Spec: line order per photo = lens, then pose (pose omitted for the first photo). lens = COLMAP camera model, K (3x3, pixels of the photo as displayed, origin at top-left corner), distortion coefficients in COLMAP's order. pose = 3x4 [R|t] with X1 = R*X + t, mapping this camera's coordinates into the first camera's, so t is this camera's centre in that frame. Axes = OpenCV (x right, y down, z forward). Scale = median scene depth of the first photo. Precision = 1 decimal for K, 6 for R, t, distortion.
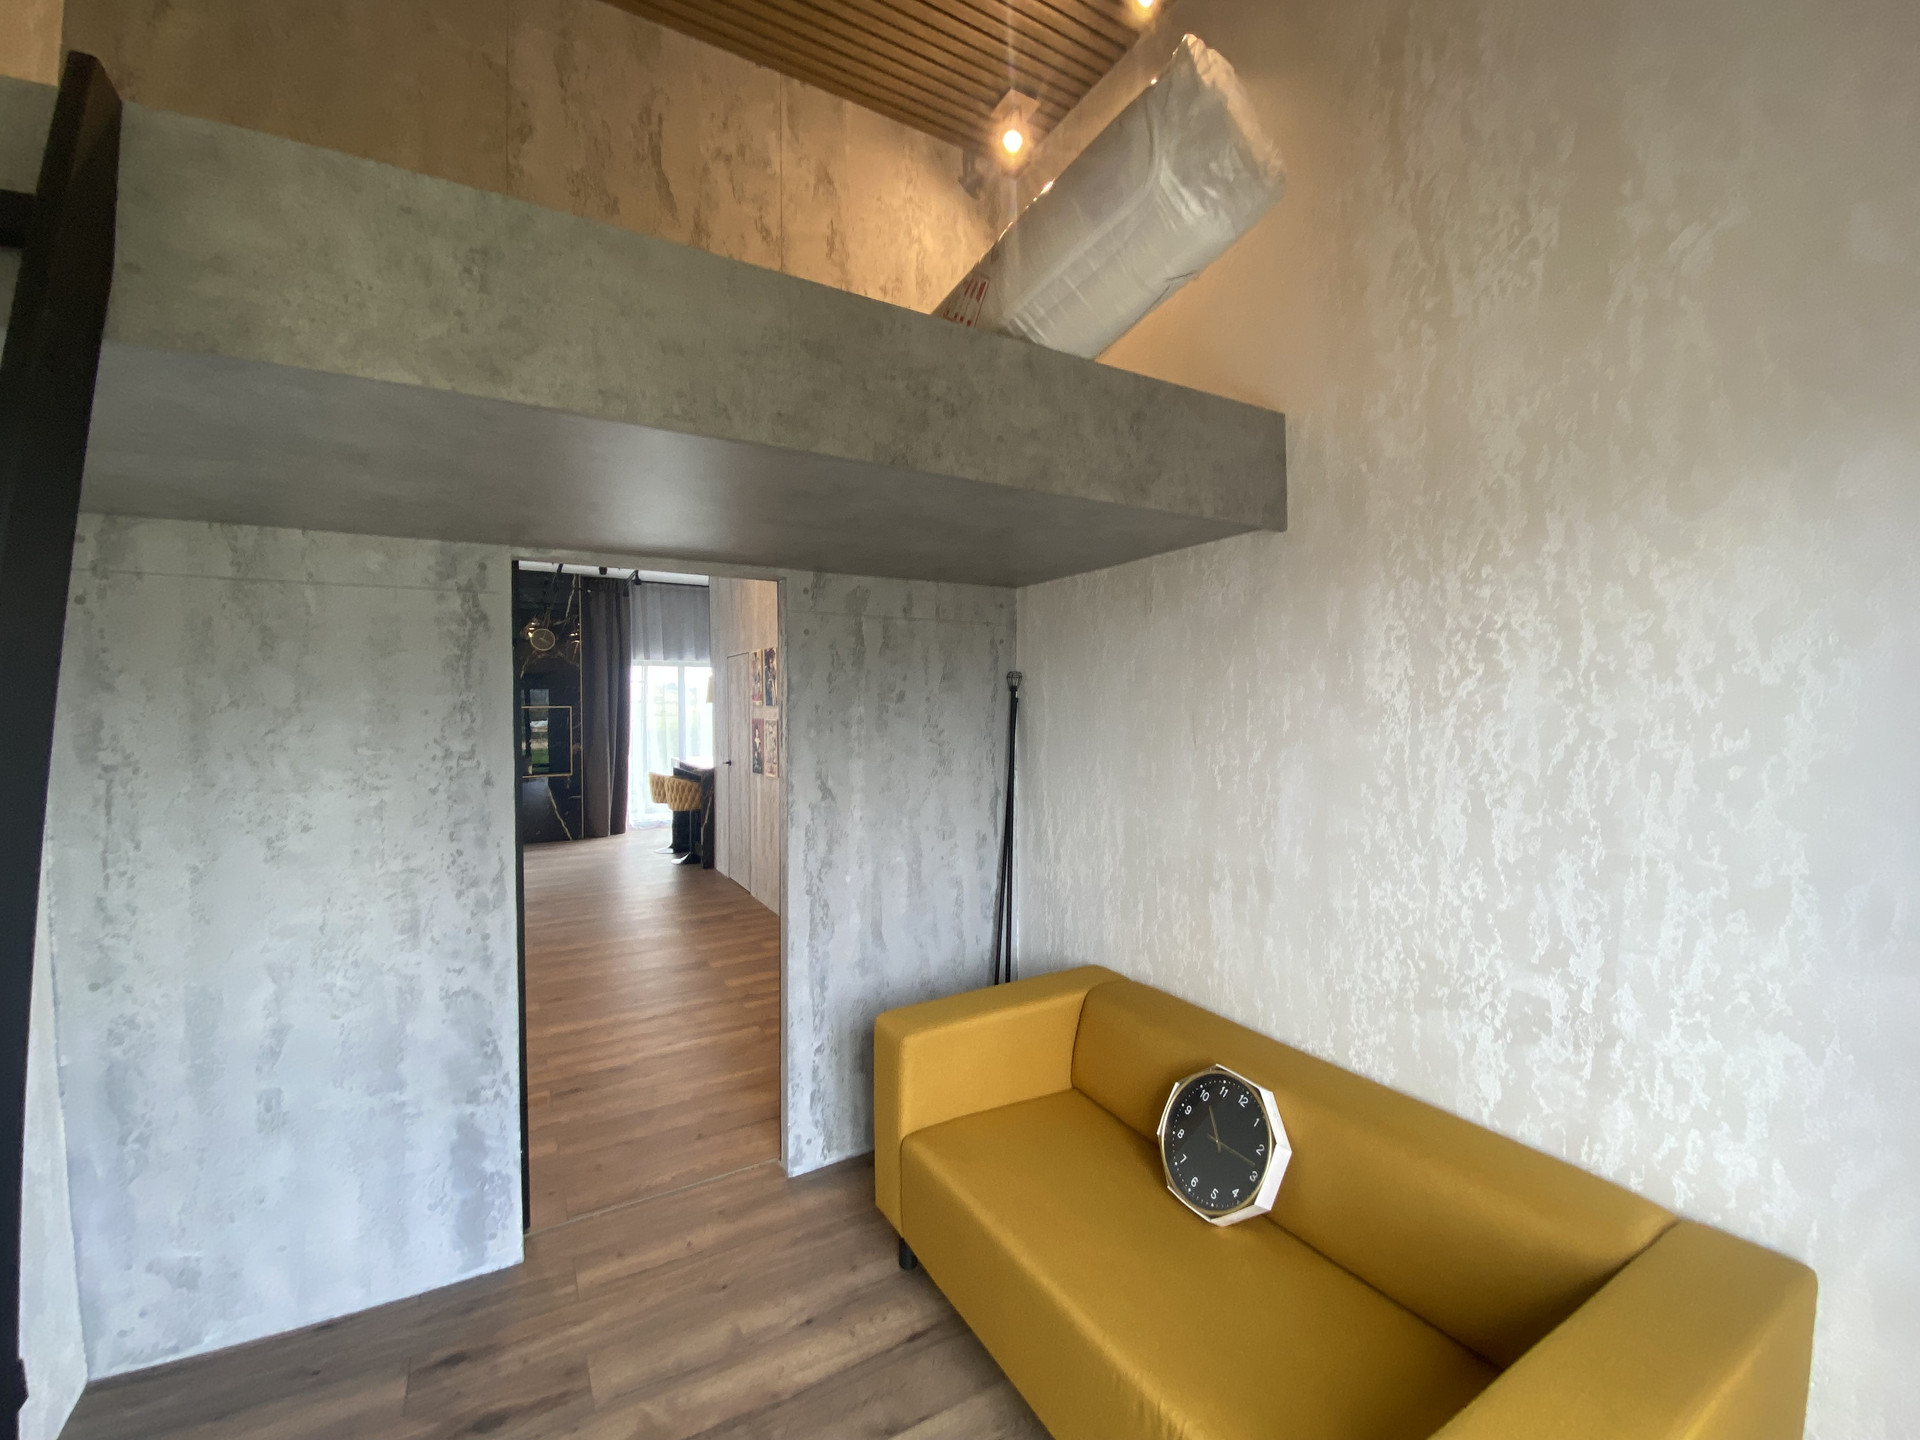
lens RADIAL K [[780.9, 0, 959.7], [0, 780.9, 717.4], [0, 0, 1]] dist [0.033815, -0.024241]
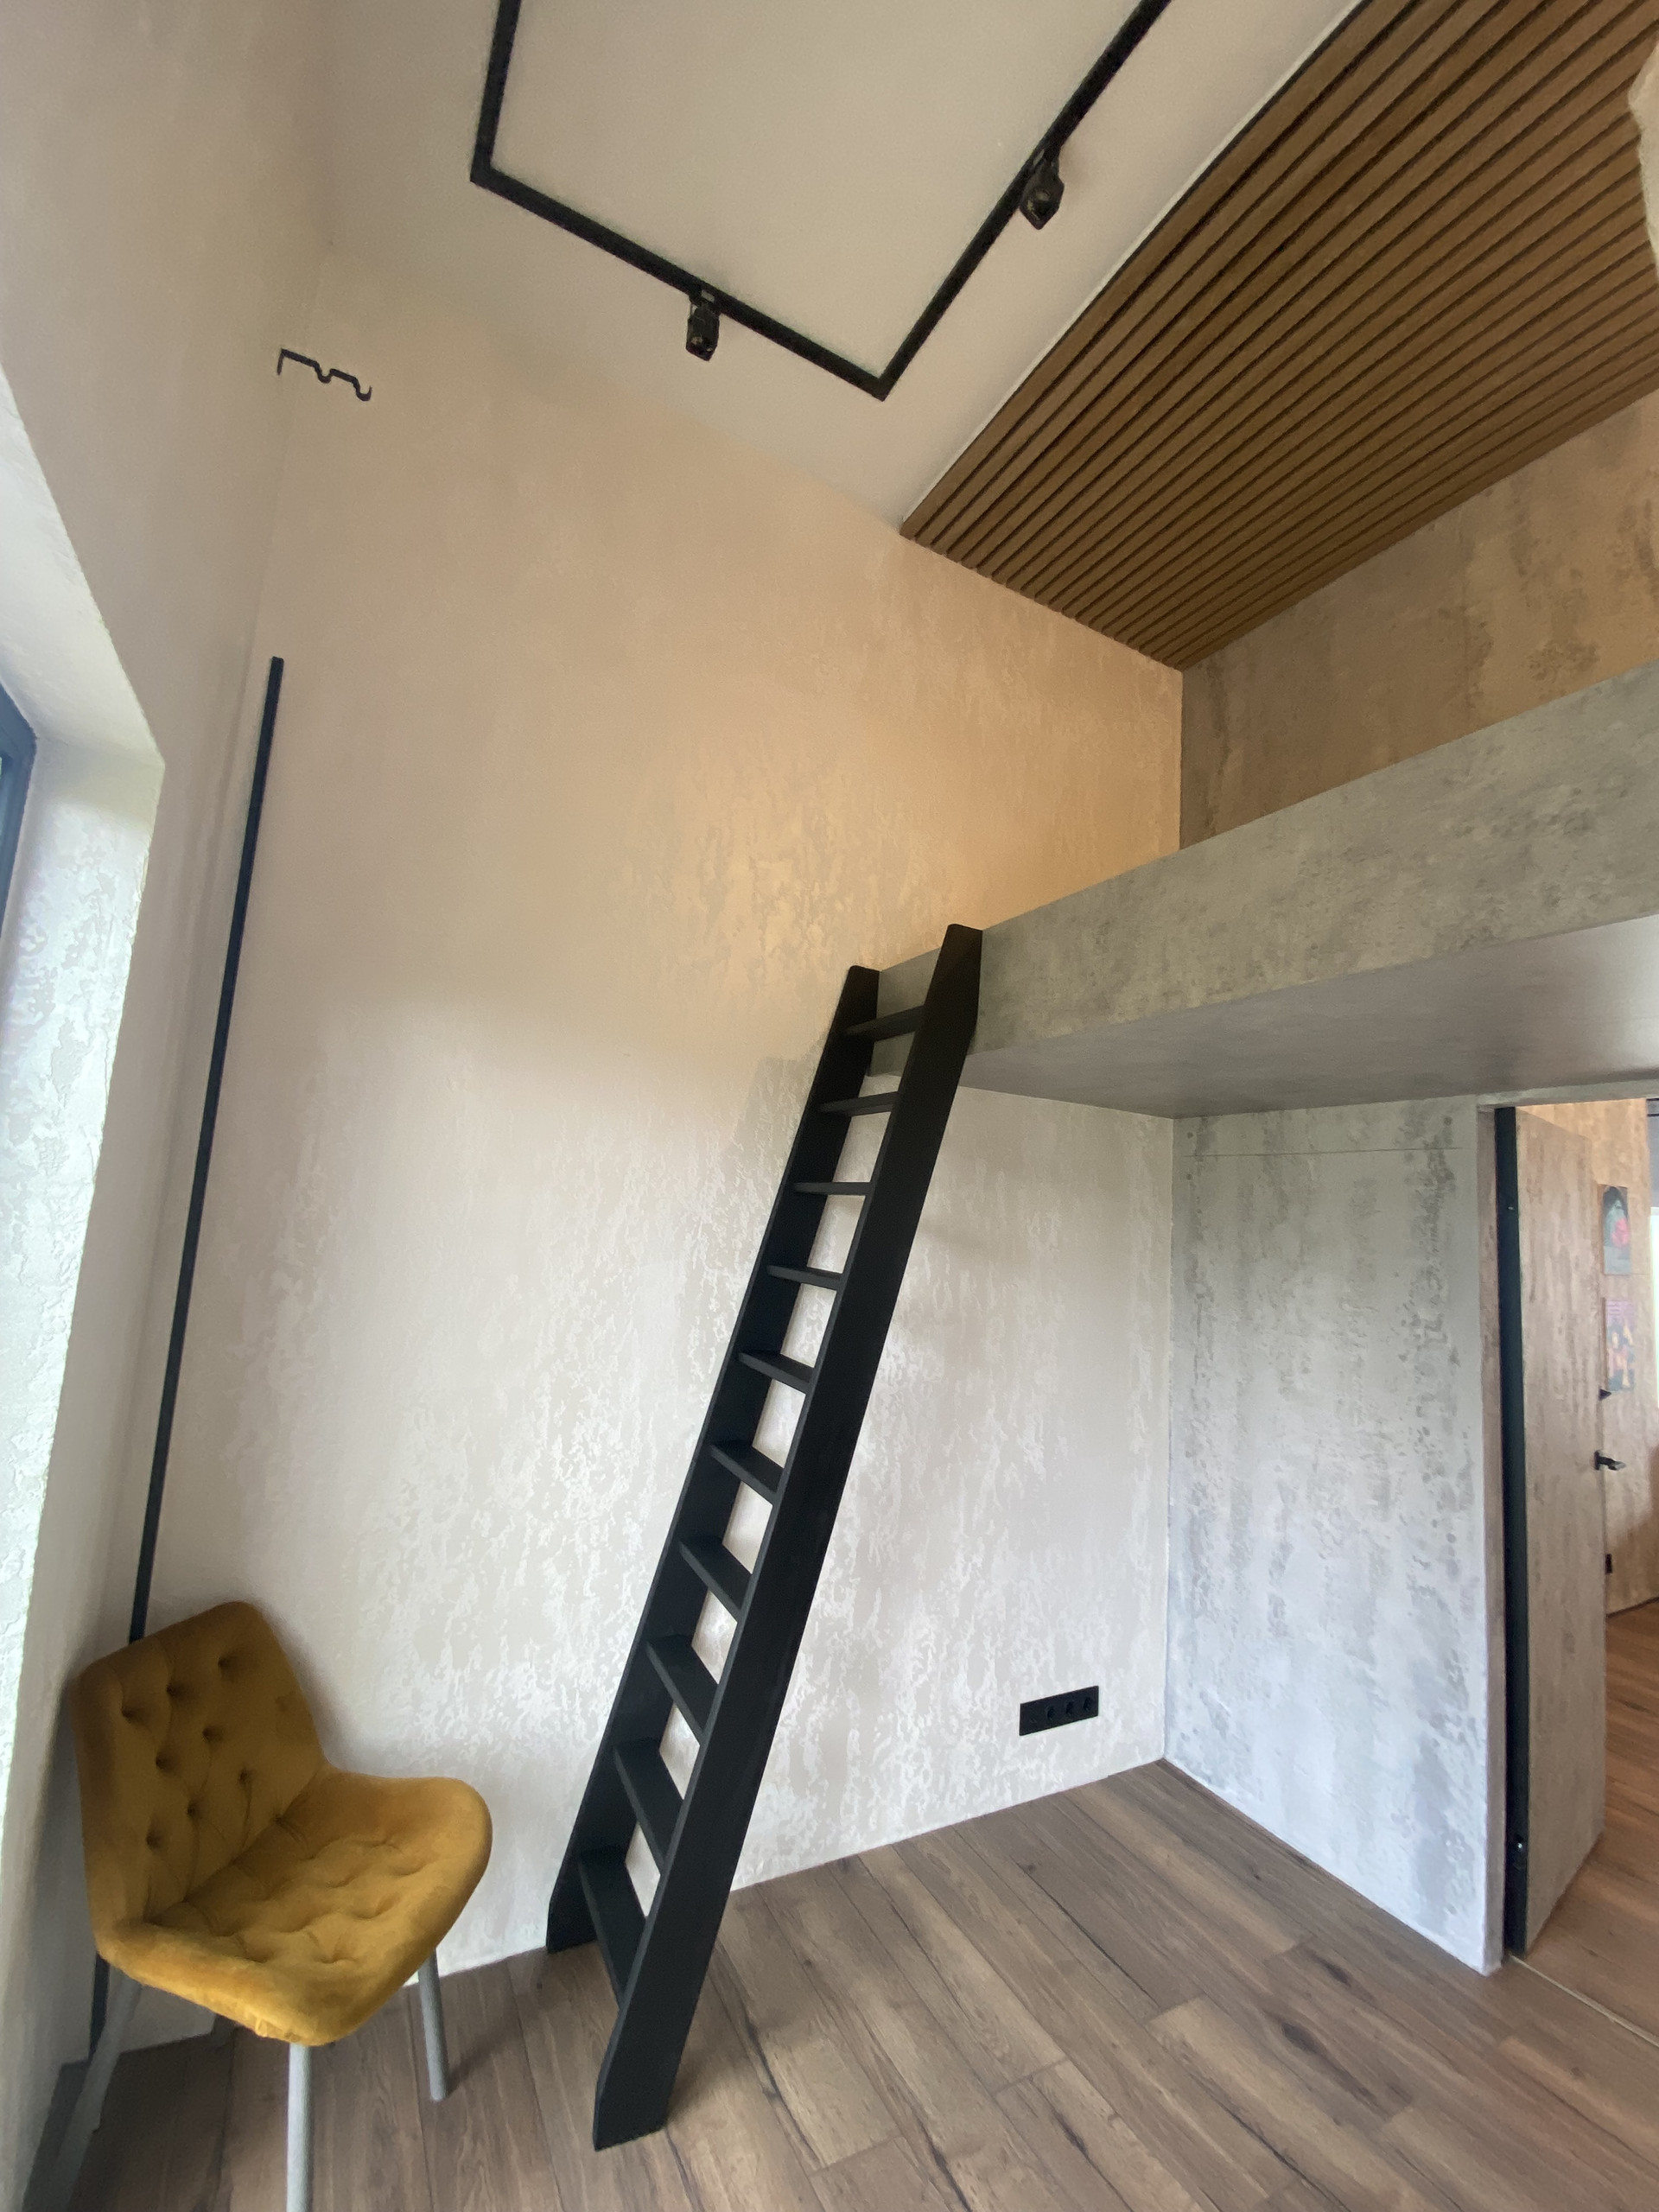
lens RADIAL K [[916.9, 0, 829.5], [0, 916.9, 1106.0], [0, 0, 1]] dist [-0.016455, -0.000398]
pose [[-0.028148, -0.114692, -0.993002, 0.498437], [-0.091101, 0.989556, -0.111712, -0.023455], [0.995444, 0.087319, -0.038303, 0.321763]]
